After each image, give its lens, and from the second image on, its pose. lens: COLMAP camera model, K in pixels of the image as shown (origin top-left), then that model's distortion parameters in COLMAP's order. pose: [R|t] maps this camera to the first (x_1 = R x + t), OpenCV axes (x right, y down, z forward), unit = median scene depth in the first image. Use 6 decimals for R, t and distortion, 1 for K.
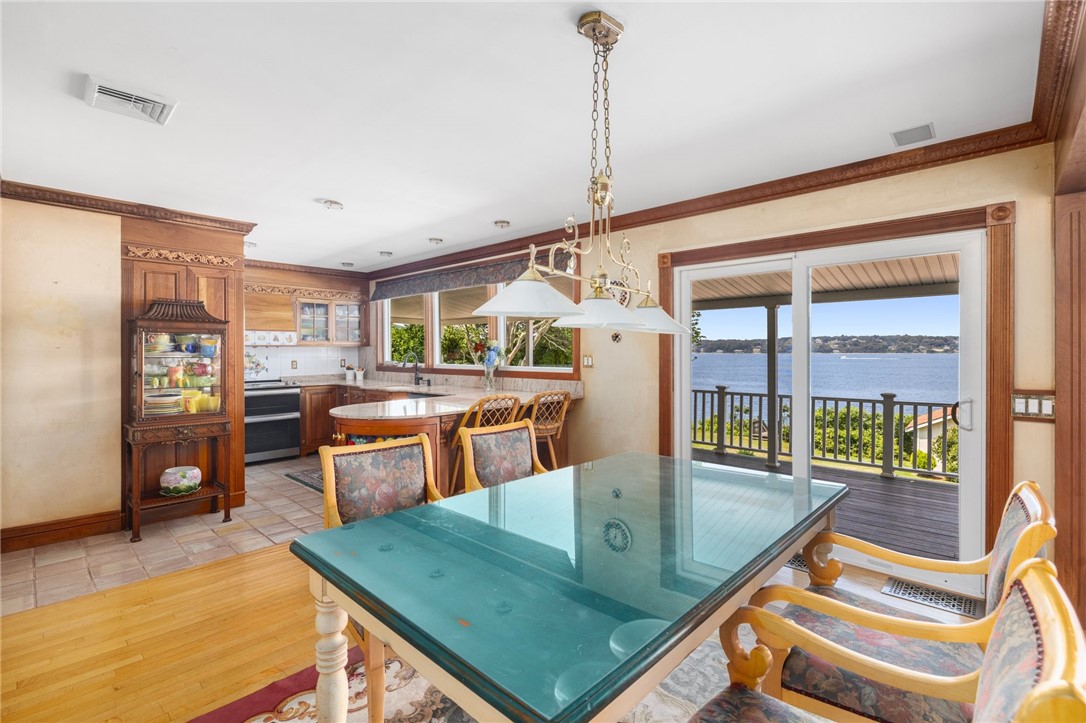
lens RADIAL K [[486.2, 0, 537.5], [0, 486.2, 348.6], [0, 0, 1]] dist [-0.000239, -0.000038]
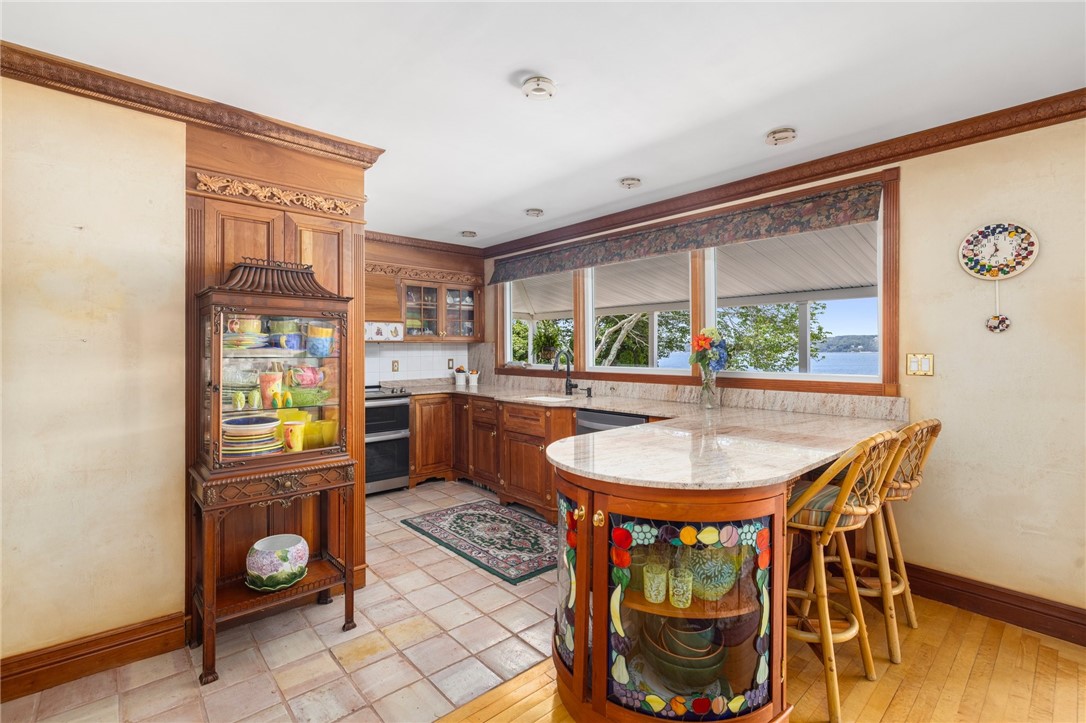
lens RADIAL K [[486.3, 0, 541.5], [0, 486.3, 345.7], [0, 0, 1]] dist [-0.002058, -0.000154]
pose [[0.996749, 0.000029, -0.080571, -0.349732], [-0.000348, 0.999992, -0.003950, 0.005945], [0.080570, 0.003965, 0.996741, 0.413576]]
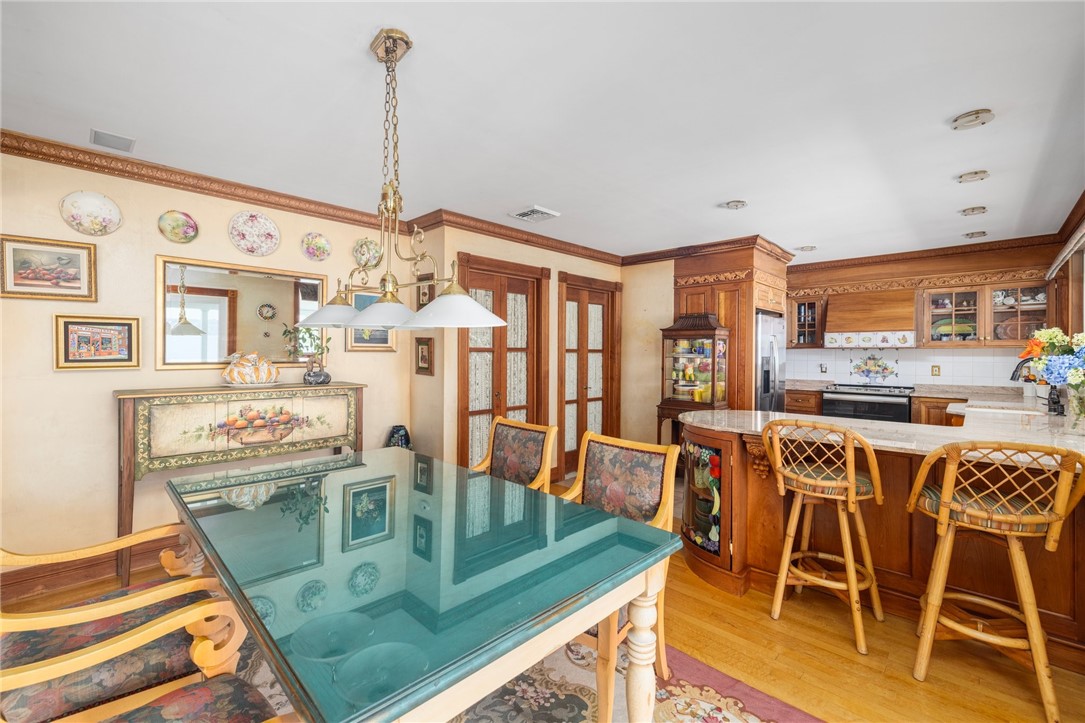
lens RADIAL K [[458.3, 0, 538.7], [0, 458.3, 355.6], [0, 0, 1]] dist [-0.000504, -0.000061]
pose [[-0.022020, 0.008161, -0.999724, 0.493583], [-0.000852, 0.999966, 0.008182, 0.003584], [0.999757, 0.001032, -0.022013, 0.596174]]
